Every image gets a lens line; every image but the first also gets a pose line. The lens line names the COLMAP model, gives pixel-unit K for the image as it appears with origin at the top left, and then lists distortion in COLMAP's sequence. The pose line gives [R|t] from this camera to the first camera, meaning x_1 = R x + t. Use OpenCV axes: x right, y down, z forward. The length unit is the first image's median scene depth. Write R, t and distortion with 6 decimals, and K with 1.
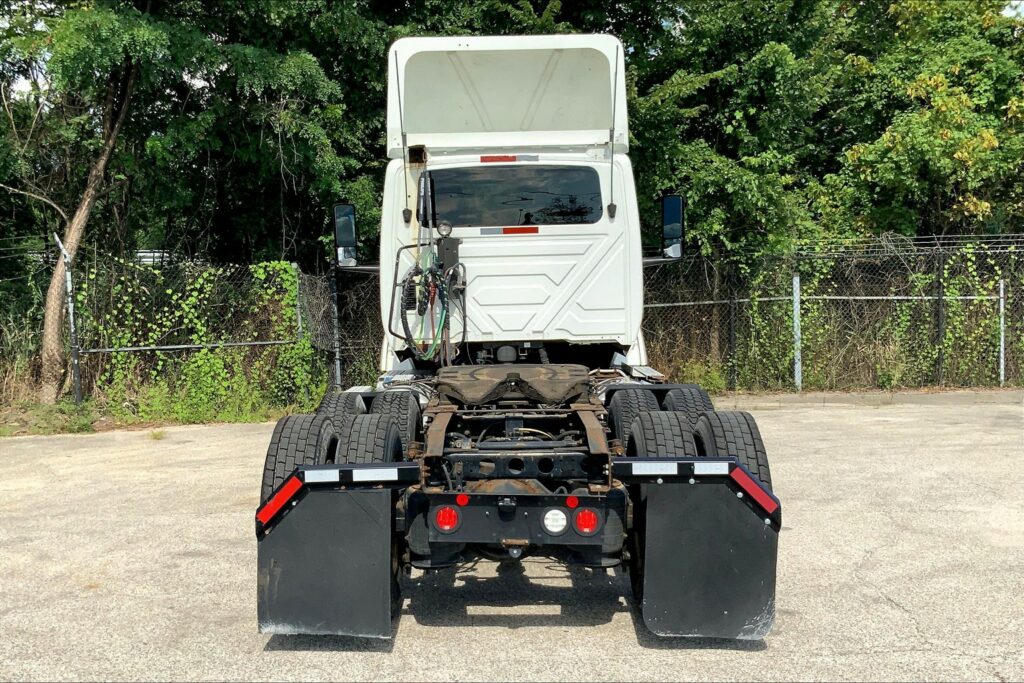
lens RADIAL K [[1209.2, 0, 507.9], [0, 1209.2, 341.5], [0, 0, 1]] dist [0.099722, 0.000000]
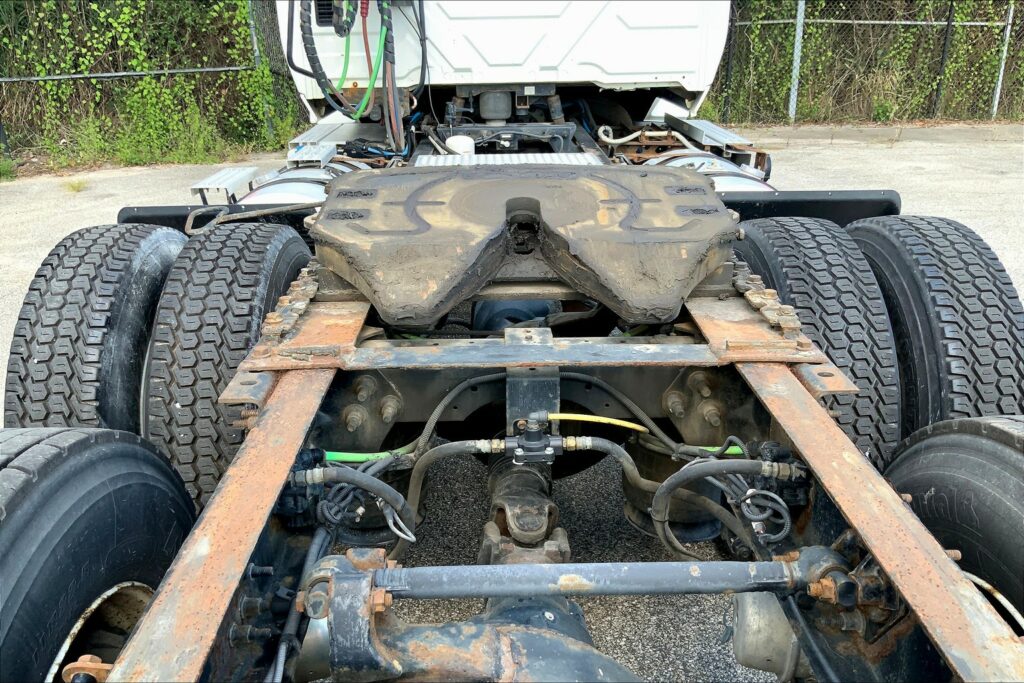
lens RADIAL K [[847.2, 0, 509.8], [0, 847.2, 335.3], [0, 0, 1]] dist [0.012765, -0.047638]
pose [[0.999685, -0.001712, 0.025036, -0.002828], [-0.006125, 0.950846, 0.309603, -0.007117], [-0.024336, -0.309659, 0.950536, 0.344086]]
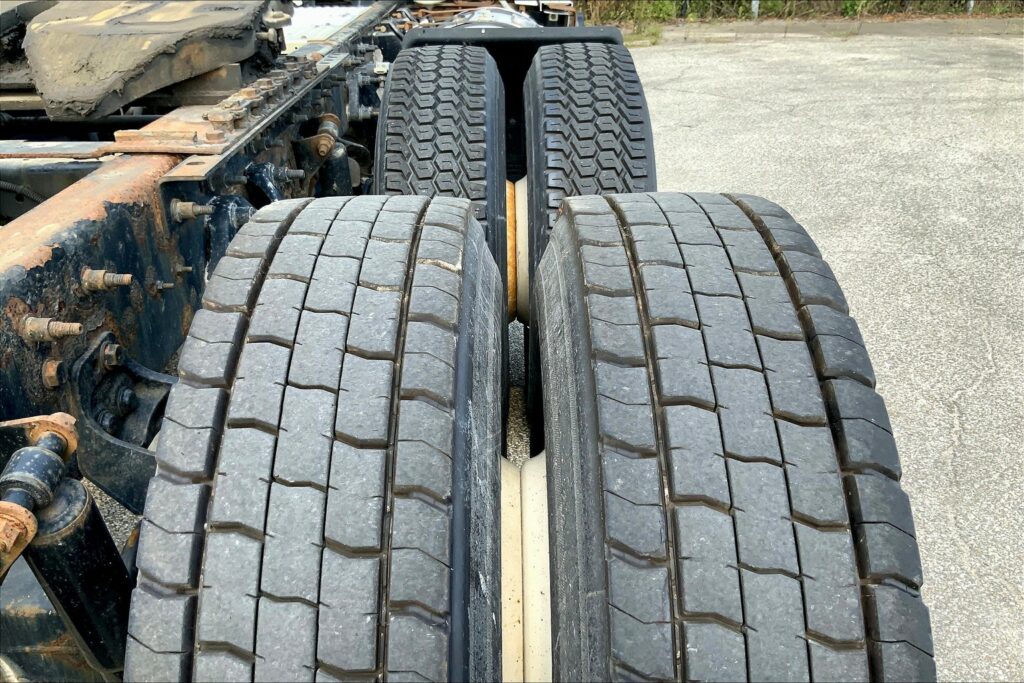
lens RADIAL K [[847.2, 0, 507.9], [0, 847.2, 312.9], [0, 0, 1]] dist [0.012765, -0.047638]
pose [[0.999978, 0.004572, -0.004848, 0.062548], [-0.002424, 0.927220, 0.374509, 0.008595], [0.006207, -0.374489, 0.927211, 0.352872]]
